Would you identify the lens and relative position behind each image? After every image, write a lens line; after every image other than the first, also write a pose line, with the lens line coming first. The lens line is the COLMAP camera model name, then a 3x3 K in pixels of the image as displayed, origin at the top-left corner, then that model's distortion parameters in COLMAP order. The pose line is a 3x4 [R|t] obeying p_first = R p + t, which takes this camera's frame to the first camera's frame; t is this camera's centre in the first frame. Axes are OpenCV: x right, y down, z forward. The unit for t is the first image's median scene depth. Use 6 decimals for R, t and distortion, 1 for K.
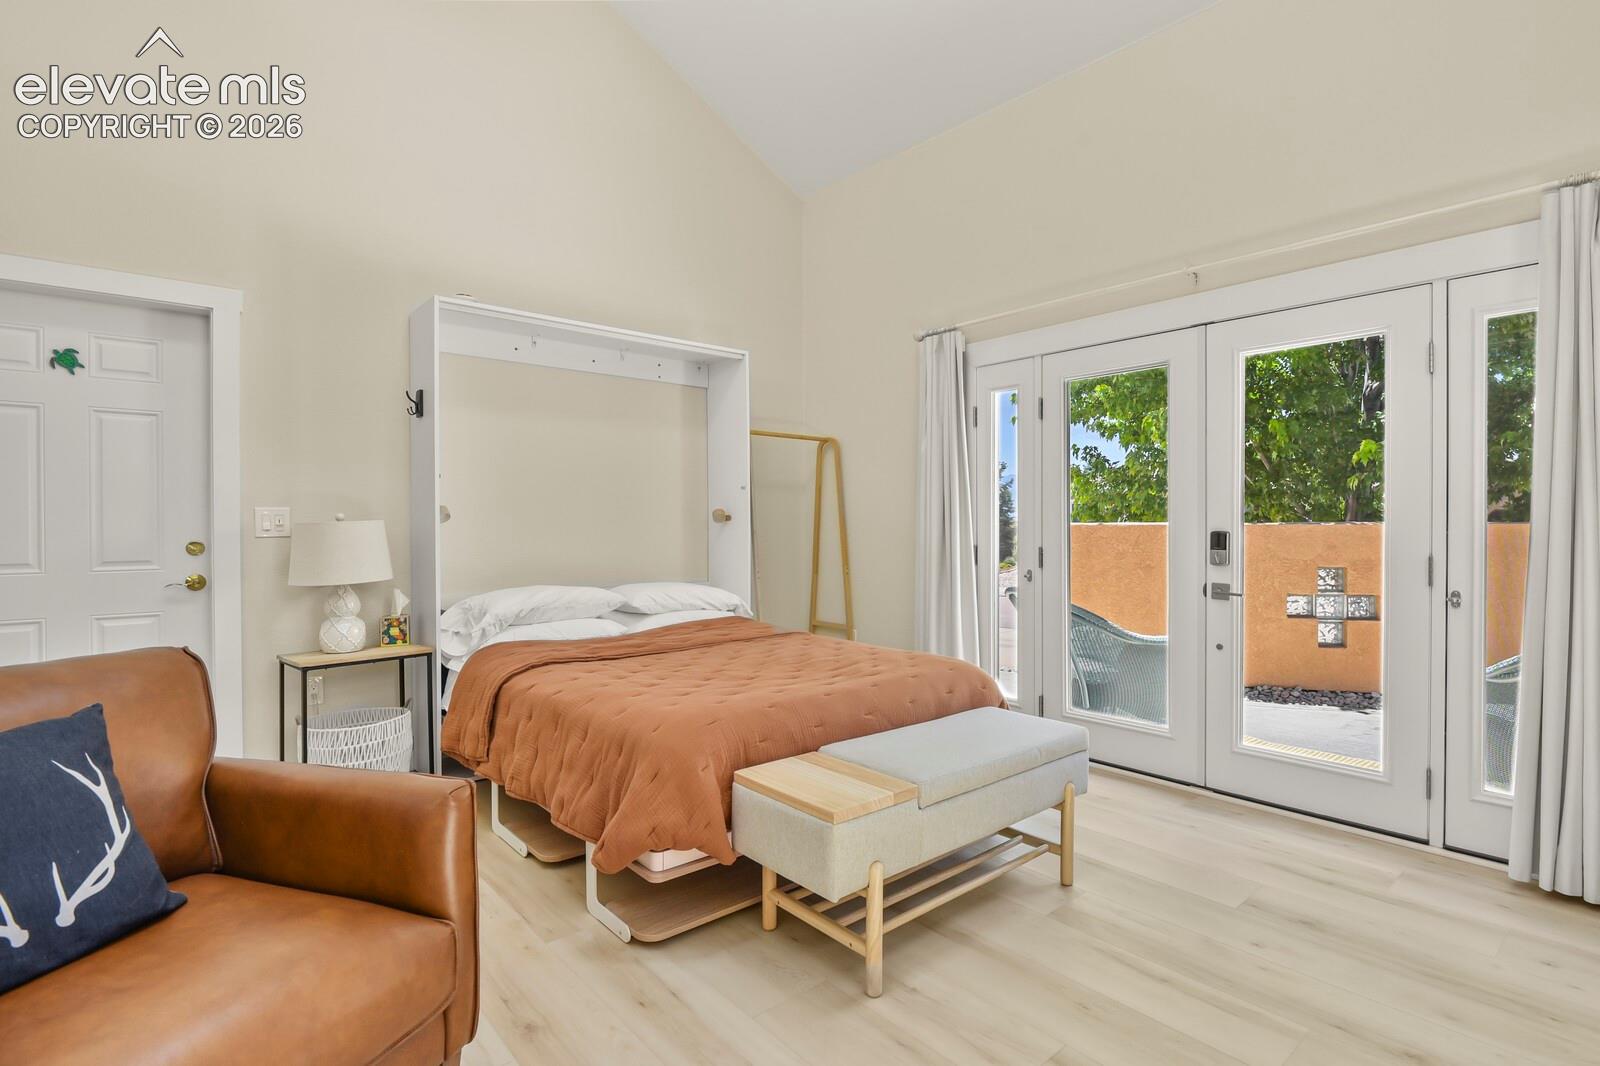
lens RADIAL K [[770.7, 0, 809.0], [0, 770.7, 527.7], [0, 0, 1]] dist [-0.001411, -0.014001]
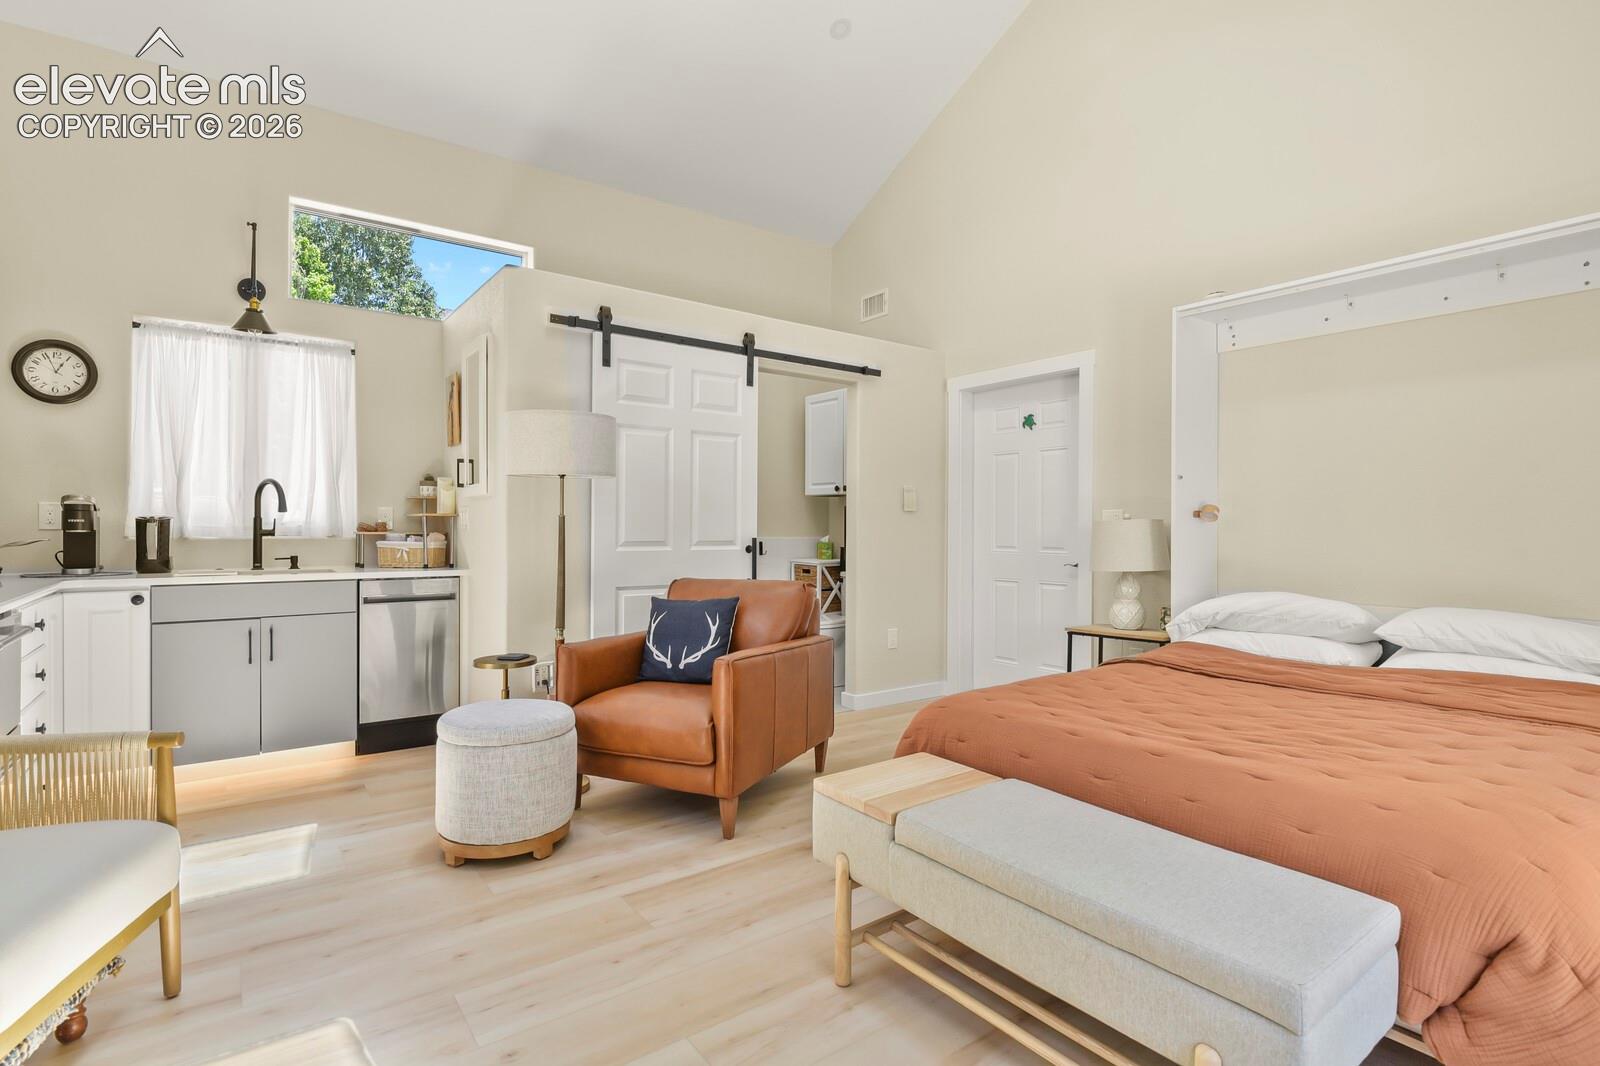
lens RADIAL K [[770.7, 0, 809.0], [0, 770.7, 527.7], [0, 0, 1]] dist [-0.001411, -0.014001]
pose [[-0.069319, 0.003753, -0.997587, 0.677452], [-0.005089, 0.999979, 0.004116, 0.000787], [0.997582, 0.005362, -0.069299, 0.631208]]
